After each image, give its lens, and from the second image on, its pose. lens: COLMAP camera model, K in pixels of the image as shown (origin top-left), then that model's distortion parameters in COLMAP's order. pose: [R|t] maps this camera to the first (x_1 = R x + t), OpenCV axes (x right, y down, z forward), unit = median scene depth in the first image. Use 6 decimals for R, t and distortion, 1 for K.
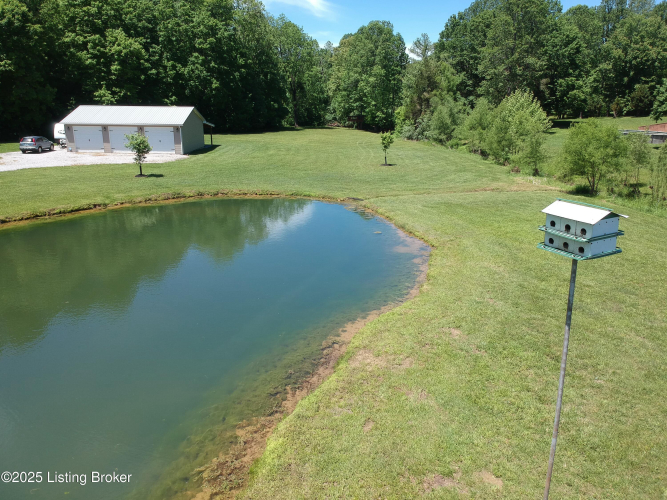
lens RADIAL K [[486.0, 0, 332.0], [0, 486.0, 279.1], [0, 0, 1]] dist [0.022442, -0.064305]
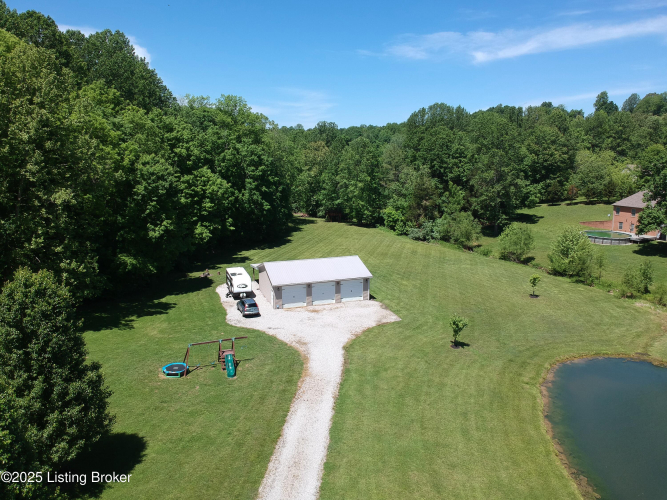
lens RADIAL K [[486.0, 0, 340.0], [0, 486.0, 269.1], [0, 0, 1]] dist [0.022442, -0.064305]
pose [[0.945223, -0.085699, 0.314974, -0.449400], [0.121480, 0.987965, -0.095749, -0.137132], [-0.302977, 0.128767, 0.944258, -0.067126]]
